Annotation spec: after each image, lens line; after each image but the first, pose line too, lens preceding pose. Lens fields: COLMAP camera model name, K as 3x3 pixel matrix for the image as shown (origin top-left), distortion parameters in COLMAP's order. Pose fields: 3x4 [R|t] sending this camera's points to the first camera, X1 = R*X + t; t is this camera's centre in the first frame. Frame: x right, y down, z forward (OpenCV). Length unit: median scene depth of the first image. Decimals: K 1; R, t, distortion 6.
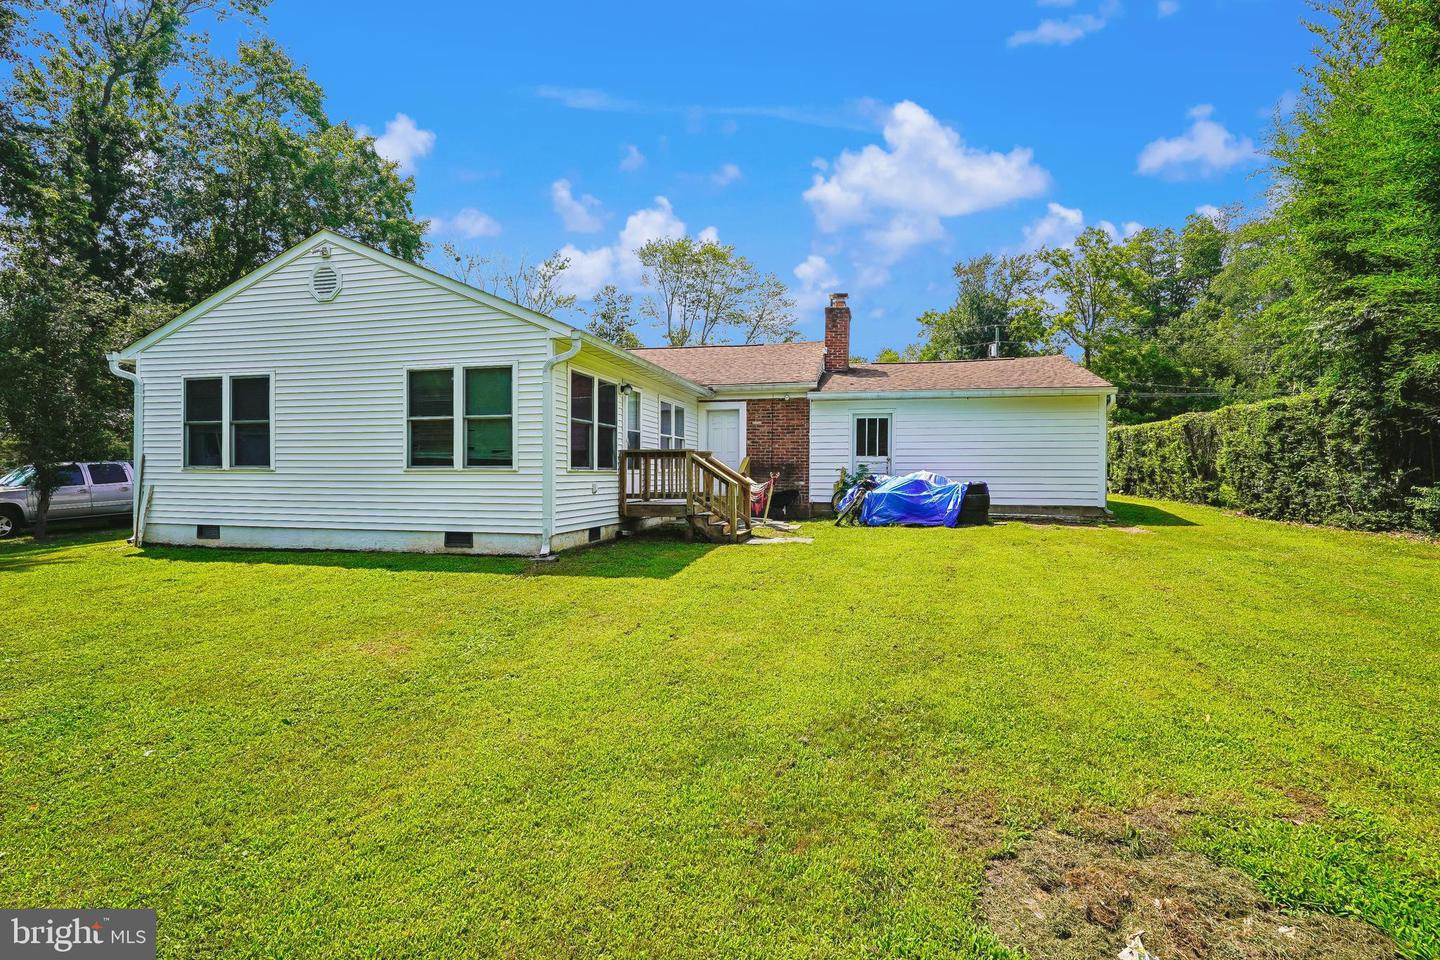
lens RADIAL K [[680.7, 0, 722.3], [0, 680.7, 469.4], [0, 0, 1]] dist [-0.017999, 0.000037]
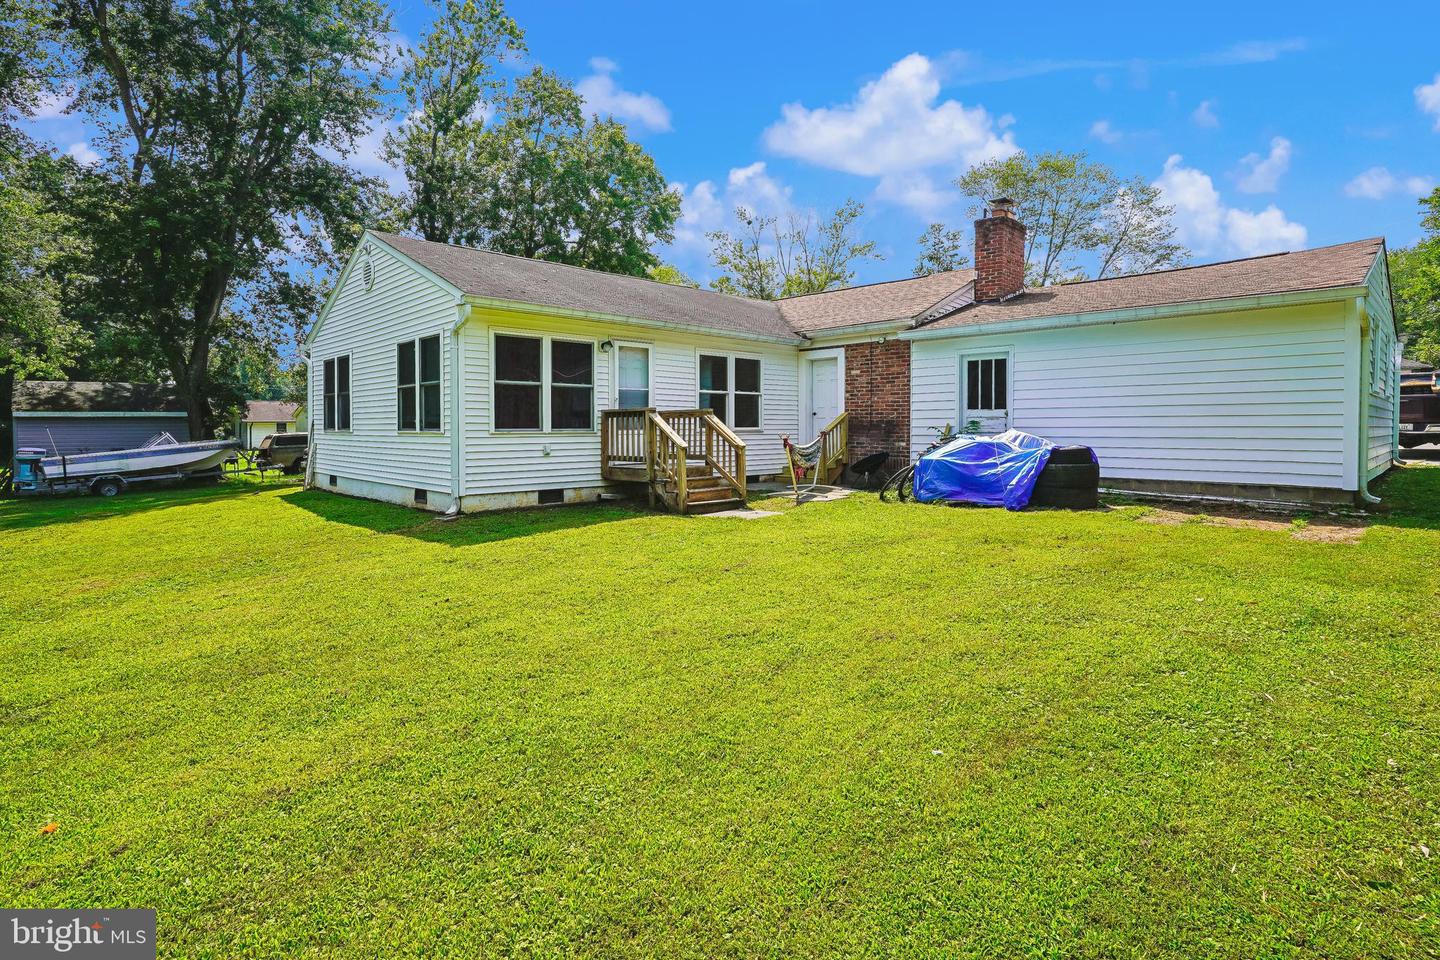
lens RADIAL K [[699.3, 0, 711.8], [0, 699.3, 429.2], [0, 0, 1]] dist [-0.017231, 0.000406]
pose [[0.846289, -0.002950, -0.532716, 0.415572], [0.007538, 0.999951, 0.006439, -0.005463], [0.532670, -0.009465, 0.846270, 0.199586]]
